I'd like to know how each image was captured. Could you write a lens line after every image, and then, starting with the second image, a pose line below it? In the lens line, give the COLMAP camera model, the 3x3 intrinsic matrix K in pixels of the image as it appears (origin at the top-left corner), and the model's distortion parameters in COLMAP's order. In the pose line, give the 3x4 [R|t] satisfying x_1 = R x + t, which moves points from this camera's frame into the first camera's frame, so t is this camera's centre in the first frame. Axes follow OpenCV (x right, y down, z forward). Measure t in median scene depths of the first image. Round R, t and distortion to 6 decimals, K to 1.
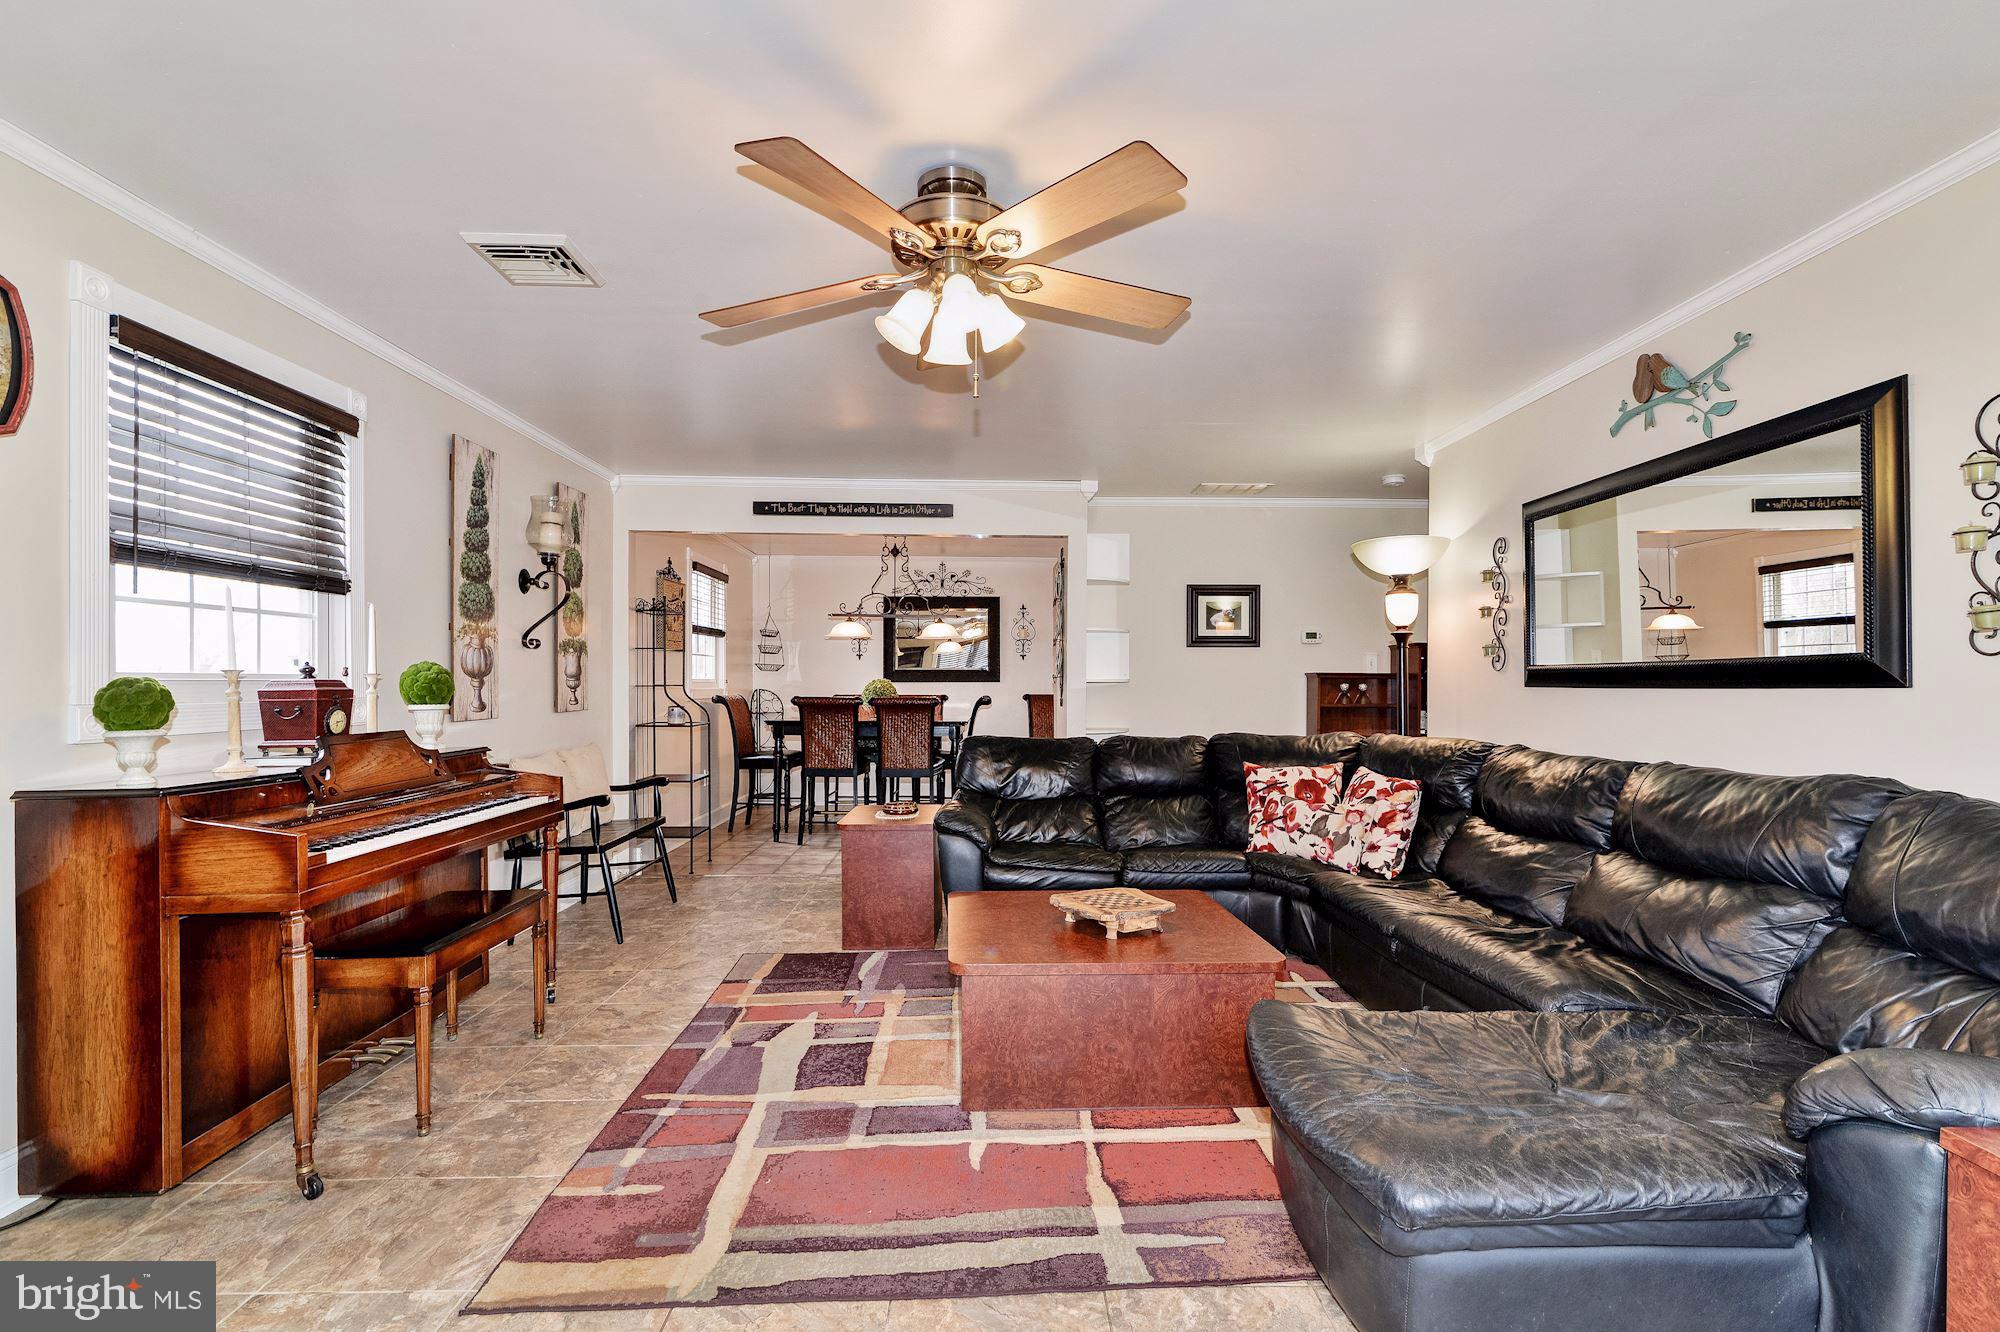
lens RADIAL K [[948.9, 0, 1002.9], [0, 948.9, 681.9], [0, 0, 1]] dist [-0.001221, 0.000200]
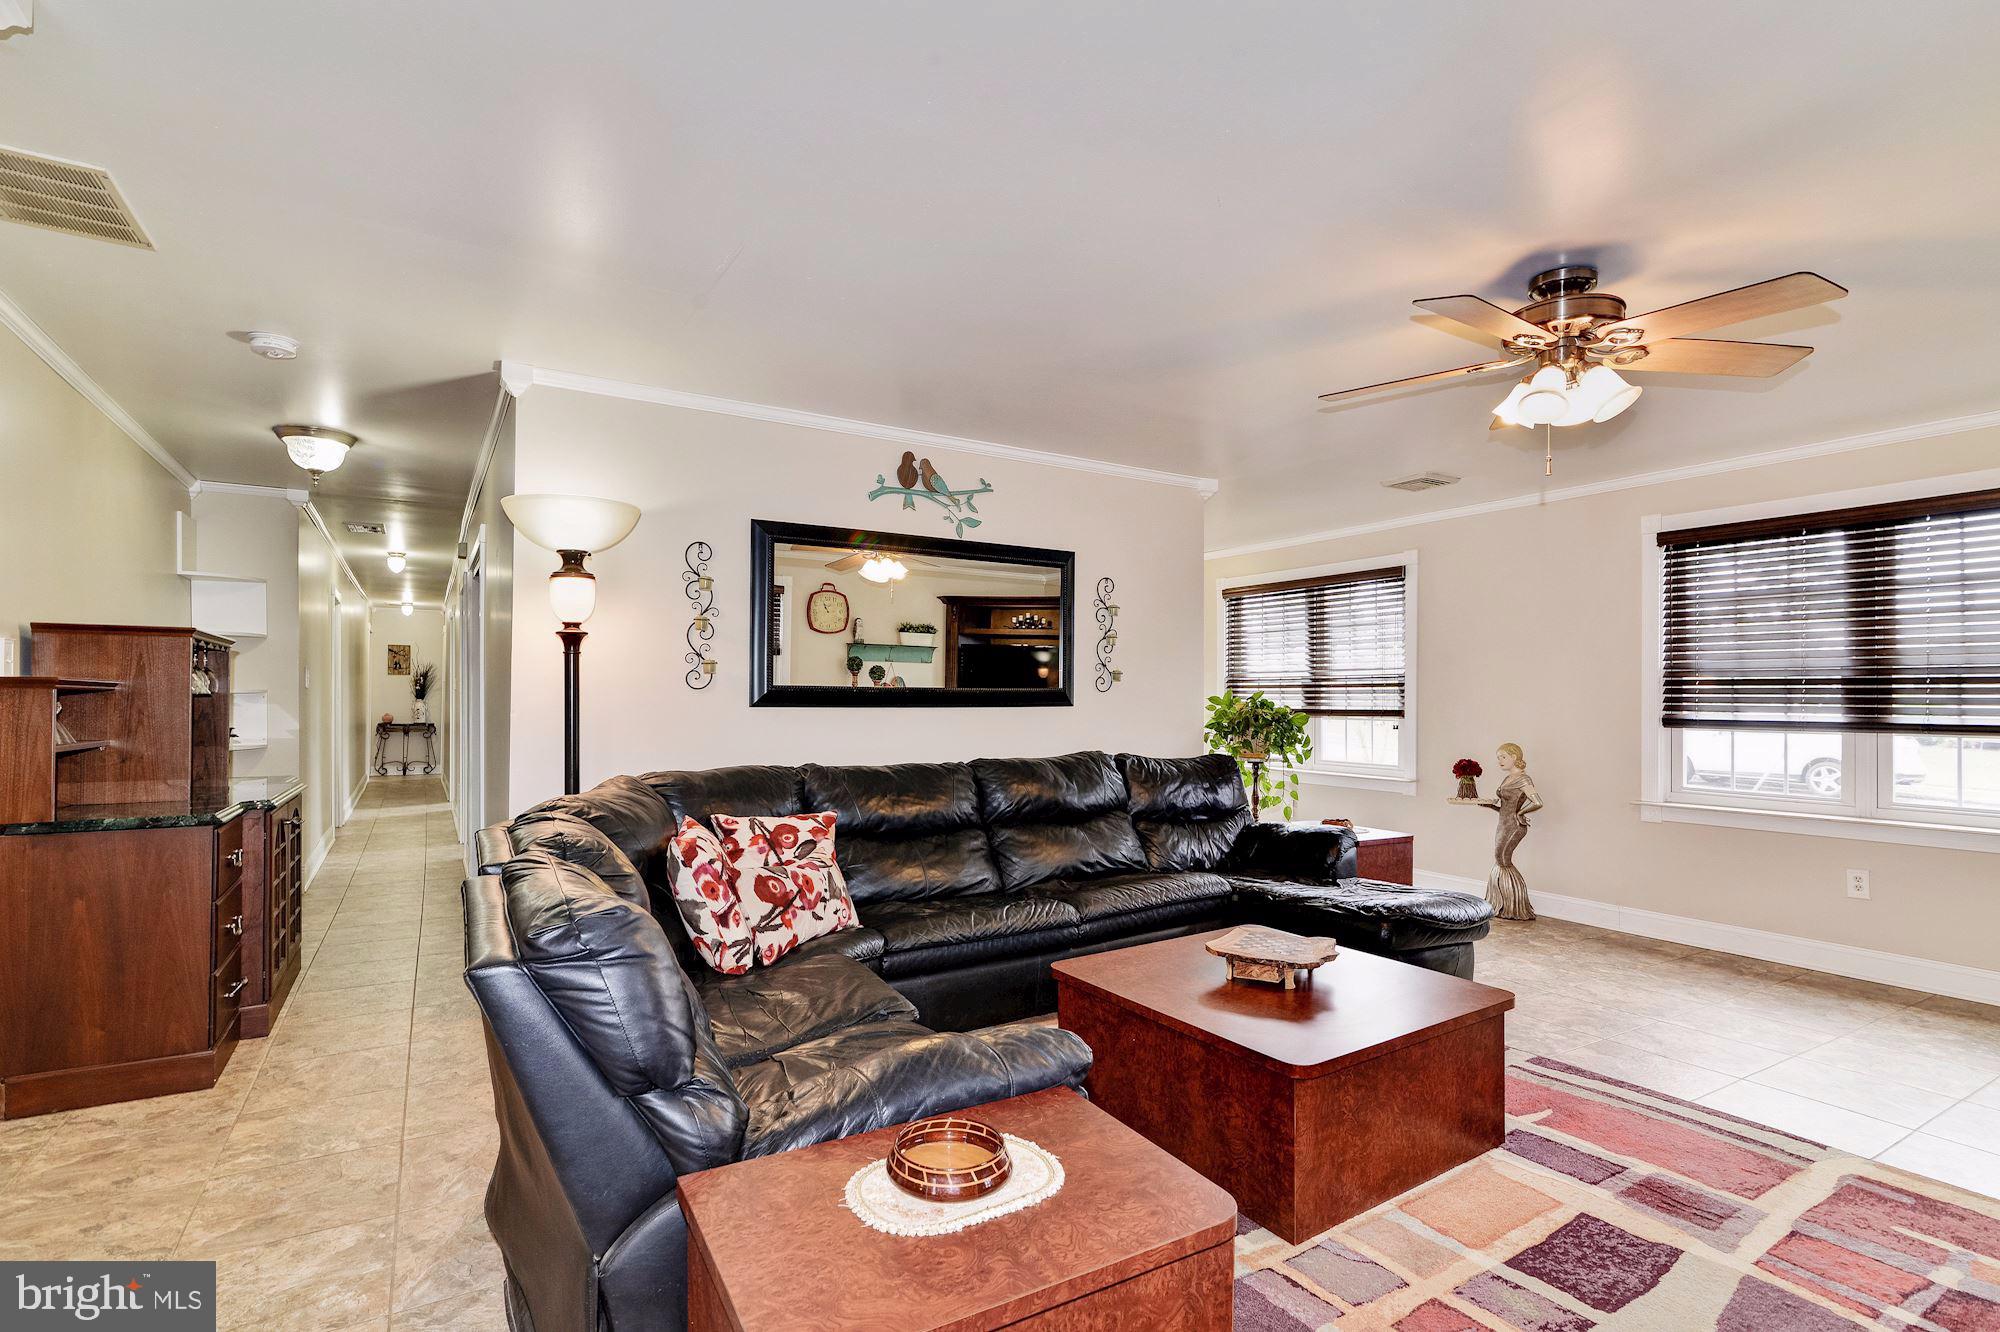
lens RADIAL K [[925.8, 0, 993.1], [0, 925.8, 690.6], [0, 0, 1]] dist [-0.001431, 0.001324]
pose [[-0.499329, 0.001713, 0.866411, -0.419402], [-0.009002, 0.999934, -0.007165, -0.007311], [-0.866366, -0.011378, -0.499280, 1.325473]]
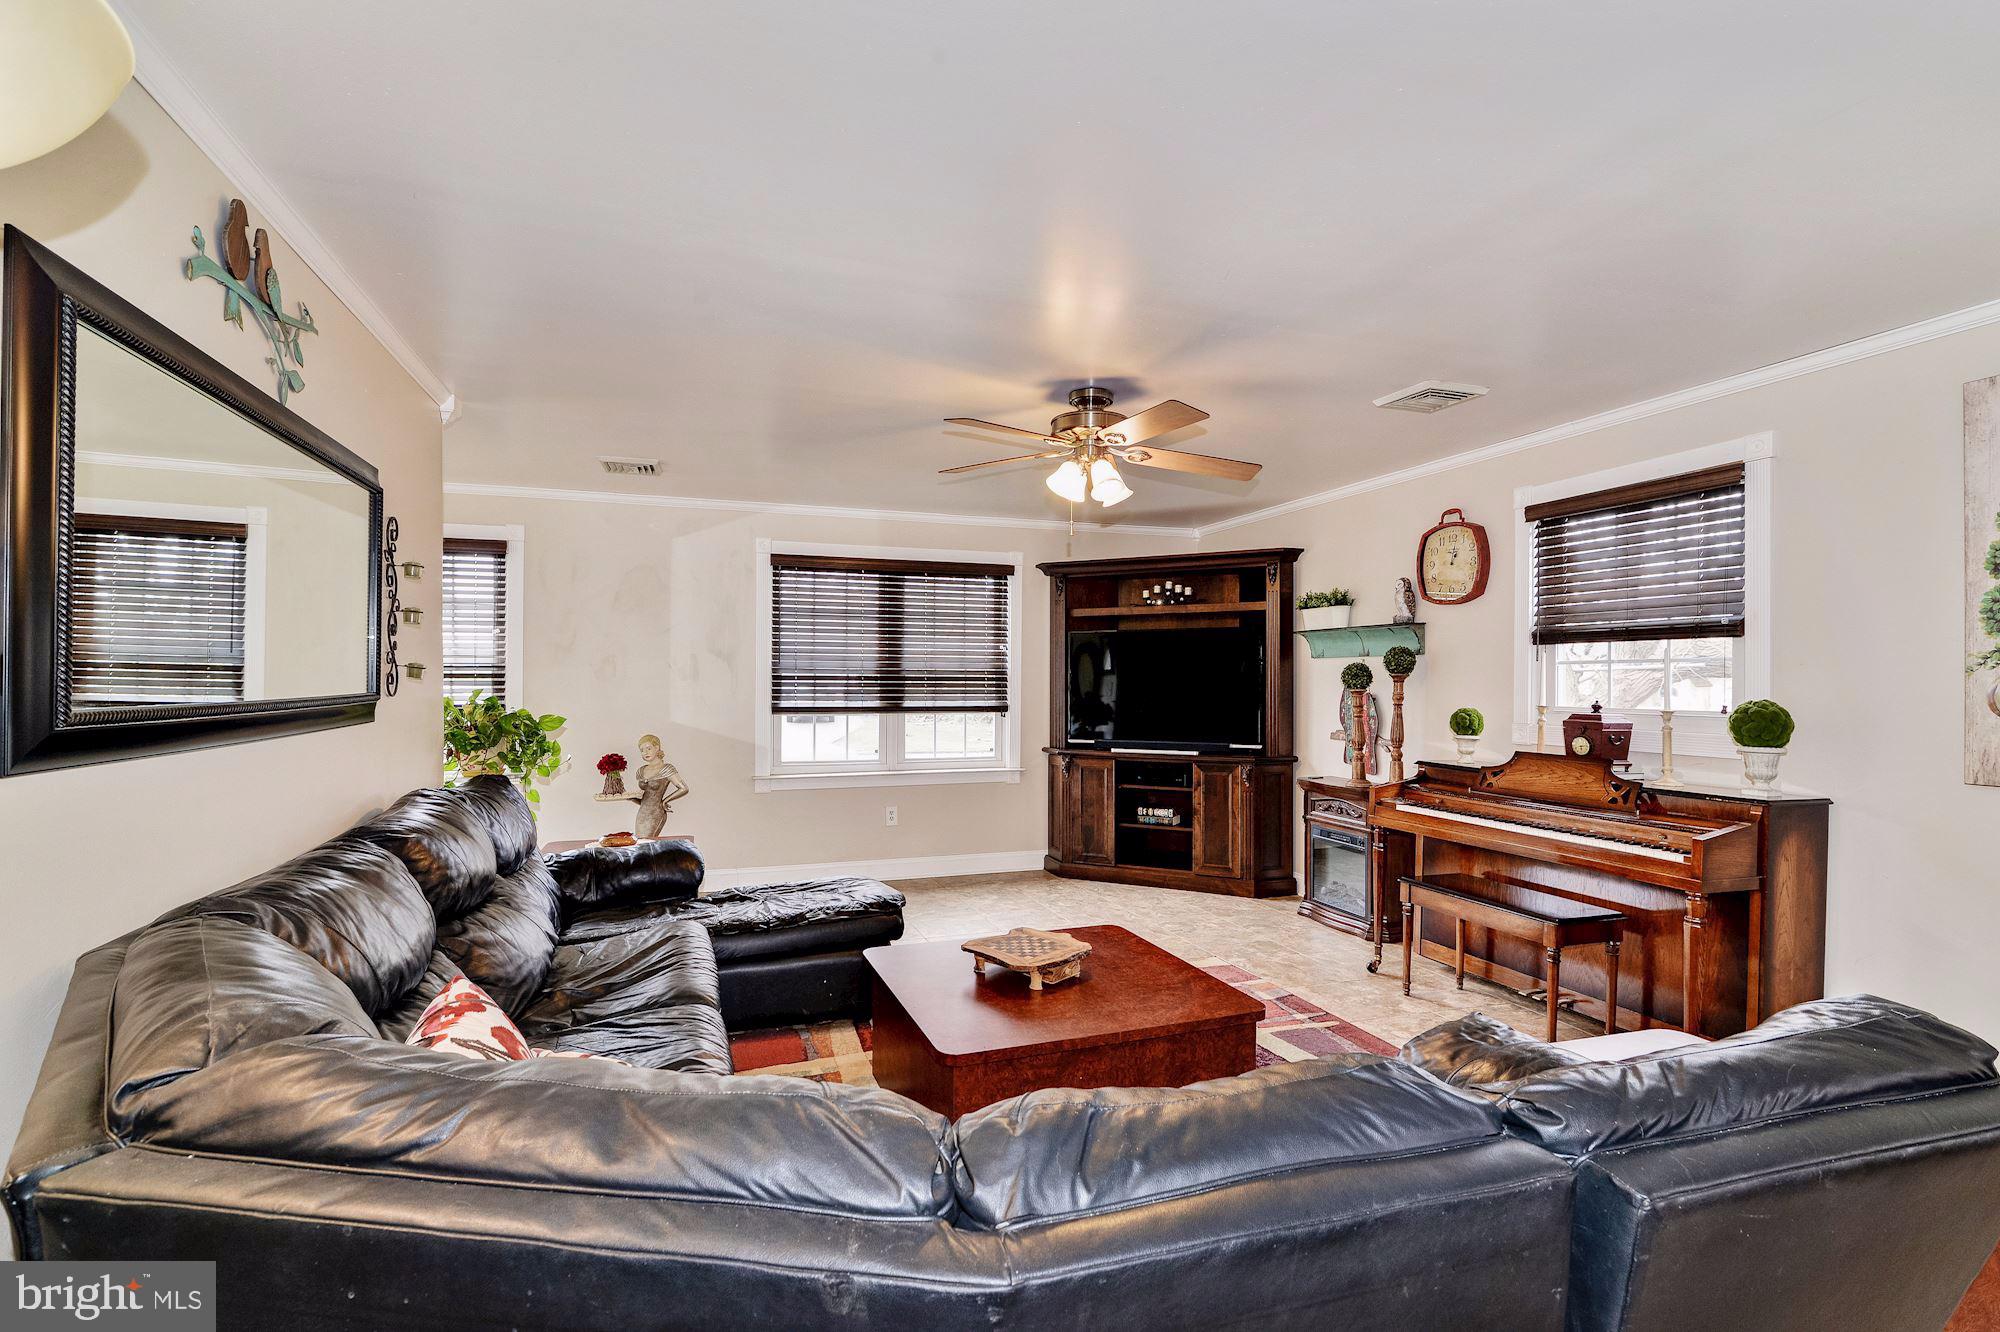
lens RADIAL K [[925.6, 0, 1017.7], [0, 925.6, 673.6], [0, 0, 1]] dist [-0.001367, 0.000282]
pose [[-0.948183, -0.009504, -0.317583, 0.331788], [-0.007409, 0.999942, -0.007801, -0.033030], [0.317639, -0.005044, -0.948198, 1.487570]]
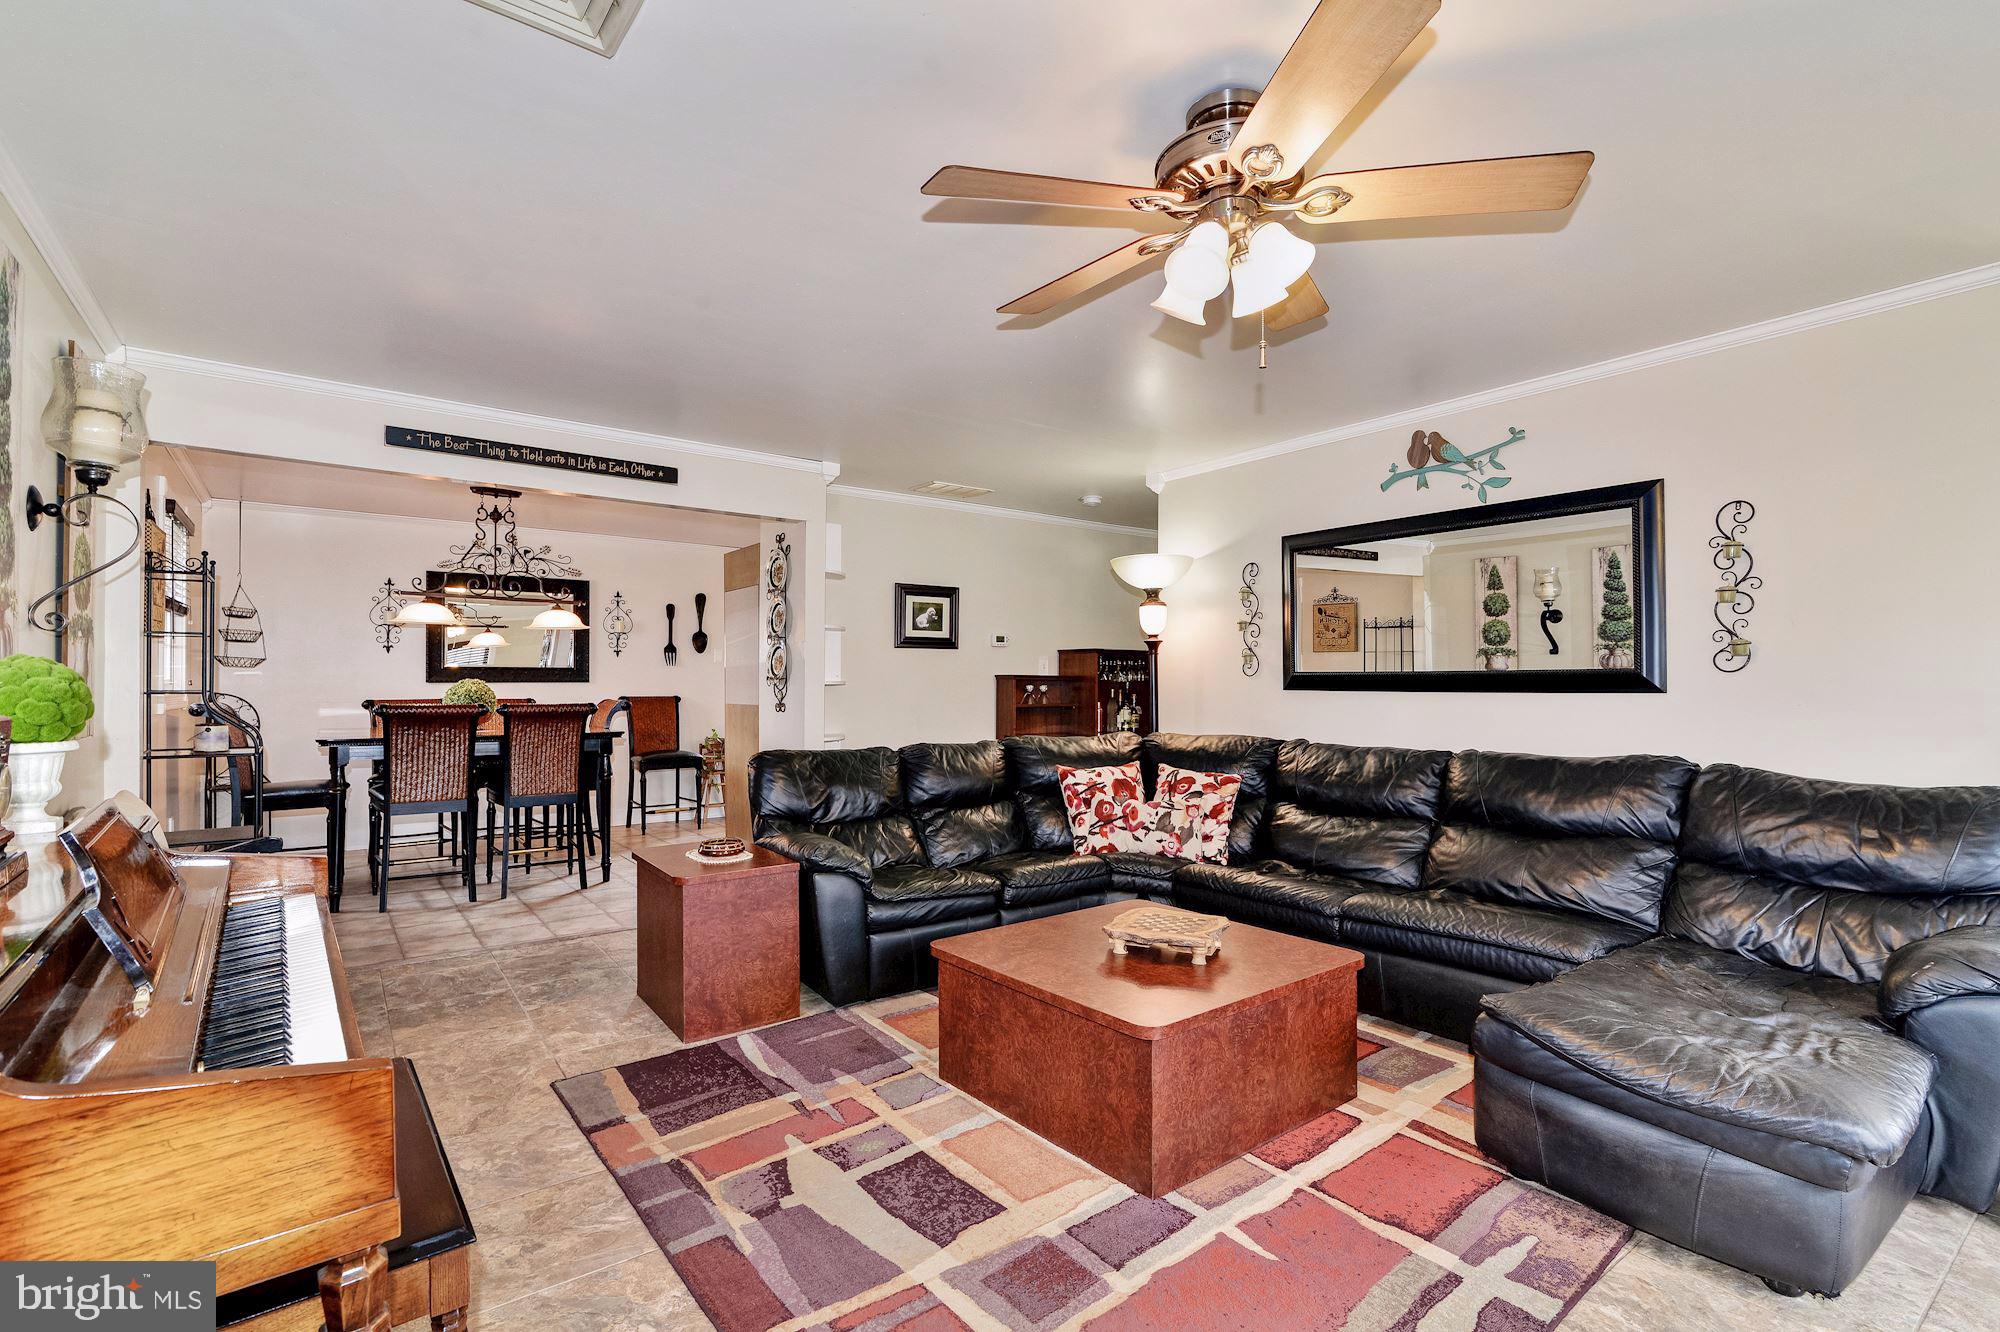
lens RADIAL K [[925.6, 0, 1017.7], [0, 925.6, 673.6], [0, 0, 1]] dist [-0.001367, 0.000282]
pose [[0.806870, 0.004479, 0.590712, -0.427989], [-0.001438, 0.999983, -0.005619, -0.008933], [-0.590727, 0.003685, 0.806863, 0.272442]]
